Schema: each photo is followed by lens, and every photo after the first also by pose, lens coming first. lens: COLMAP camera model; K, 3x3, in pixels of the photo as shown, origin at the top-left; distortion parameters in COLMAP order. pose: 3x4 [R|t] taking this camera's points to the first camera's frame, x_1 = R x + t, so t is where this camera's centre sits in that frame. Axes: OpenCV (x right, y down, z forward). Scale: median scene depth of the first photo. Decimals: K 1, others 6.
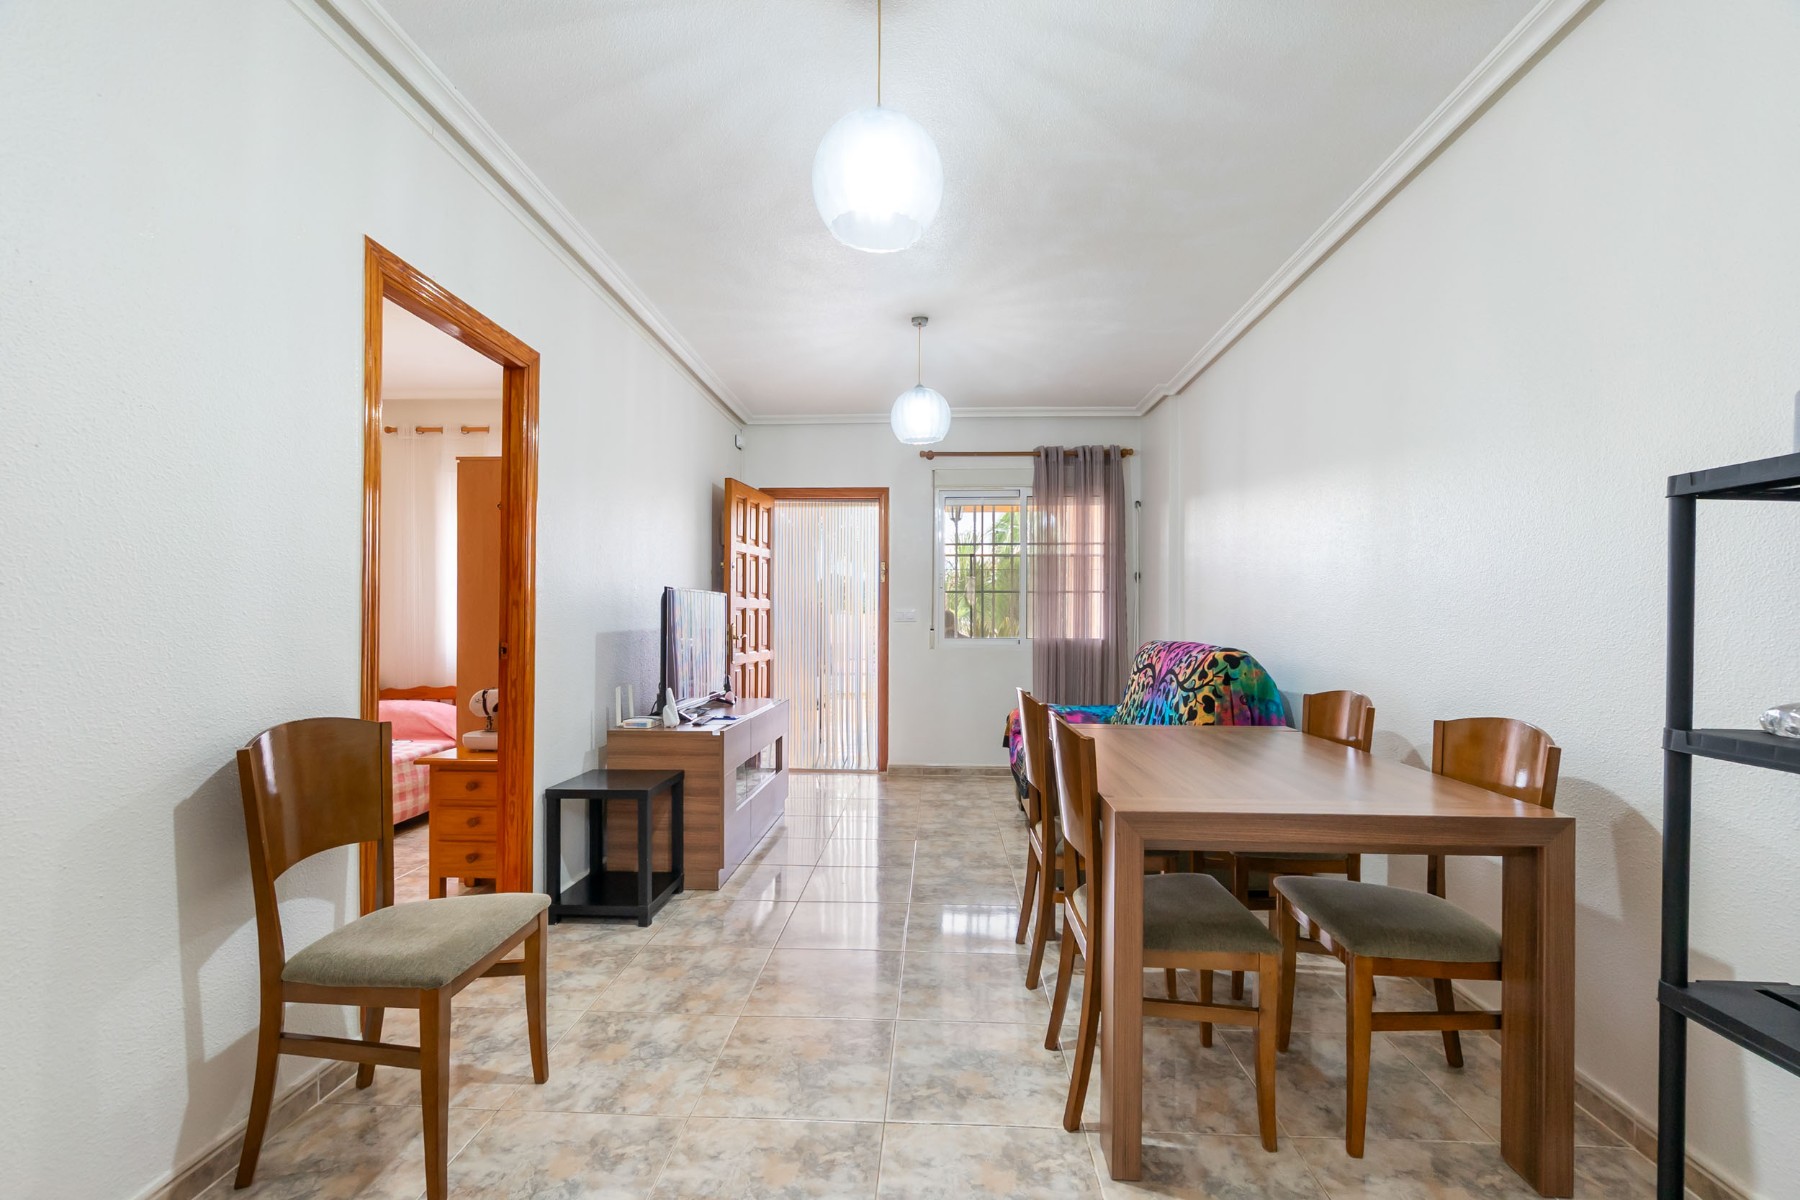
lens RADIAL K [[773.7, 0, 900.1], [0, 773.7, 607.5], [0, 0, 1]] dist [-0.007740, 0.000473]
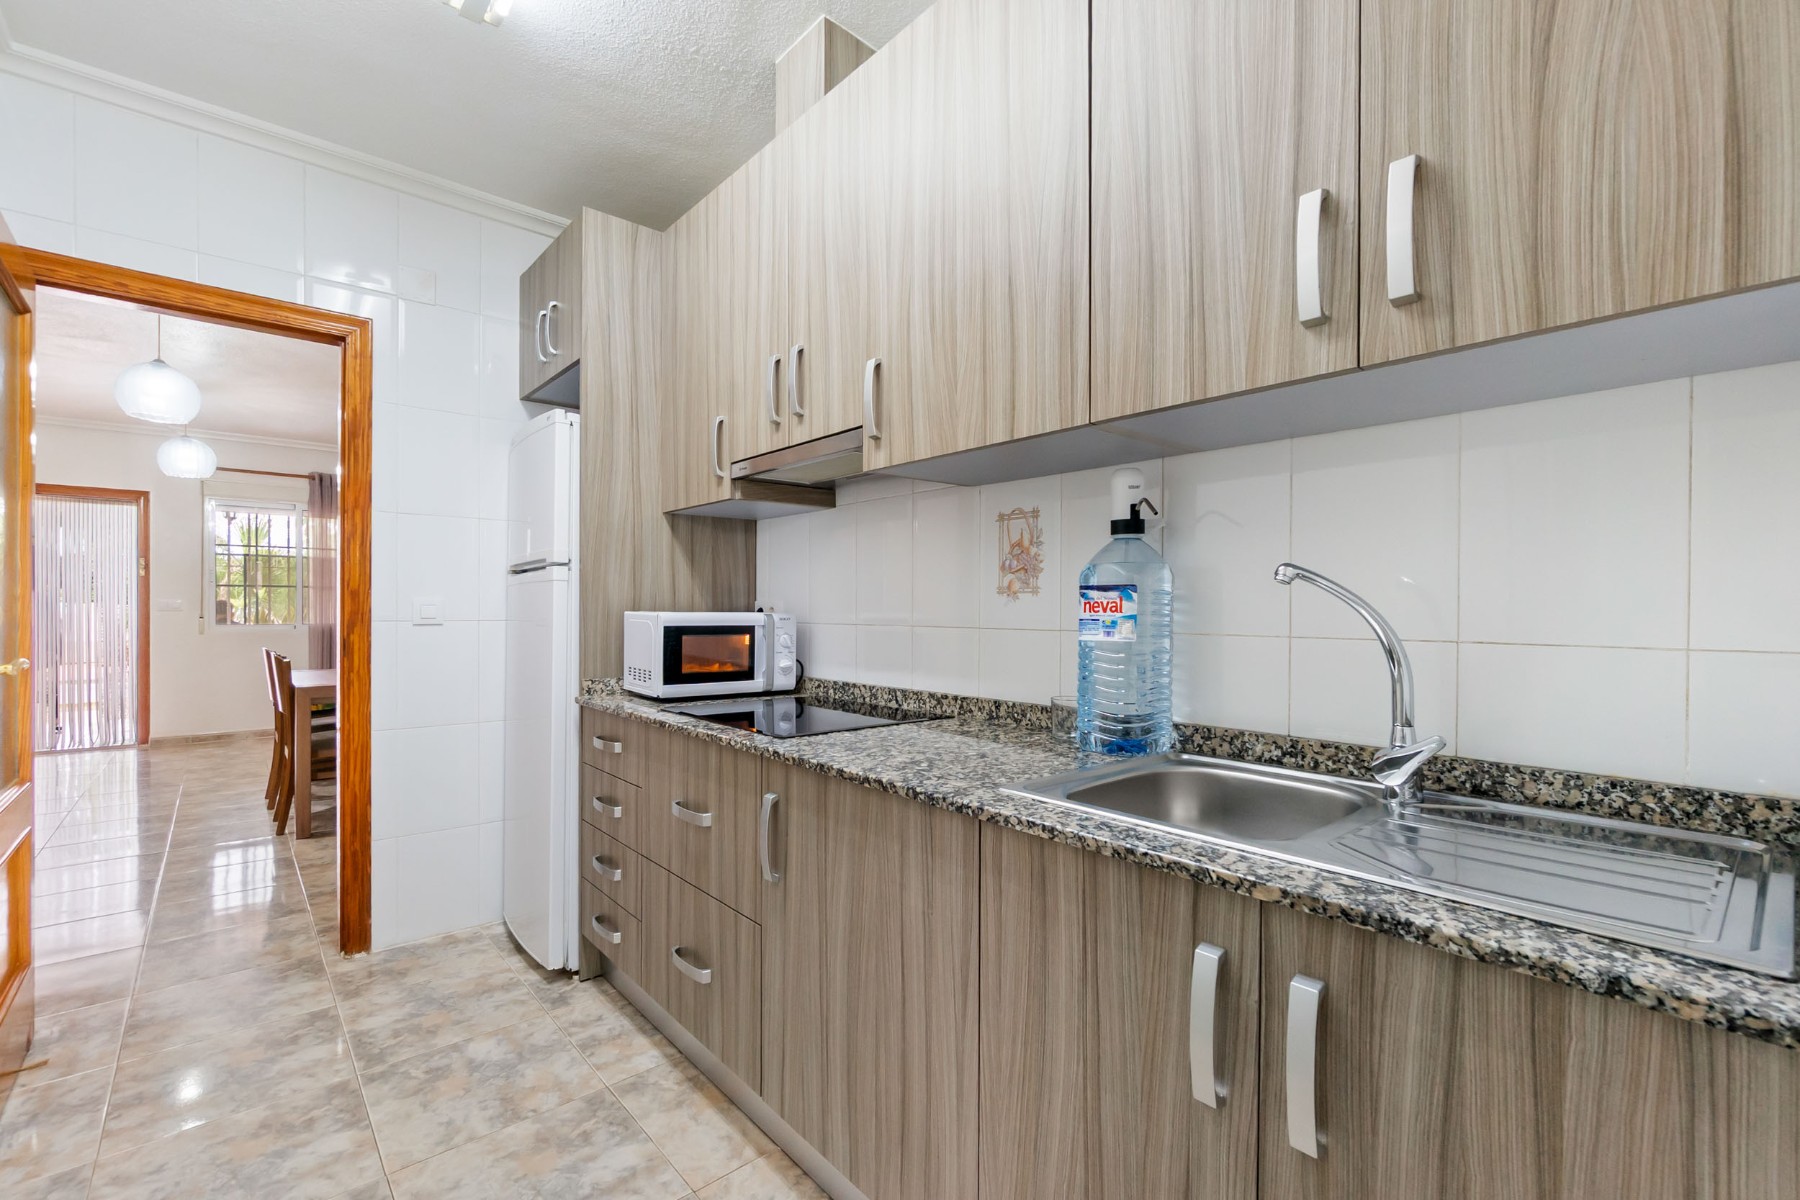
lens RADIAL K [[773.7, 0, 904.8], [0, 773.7, 612.0], [0, 0, 1]] dist [-0.007740, 0.000473]
pose [[0.724581, -0.003607, 0.689180, 0.011106], [-0.003019, 0.999960, 0.008409, 0.007399], [-0.689183, -0.008174, 0.724541, -0.564628]]
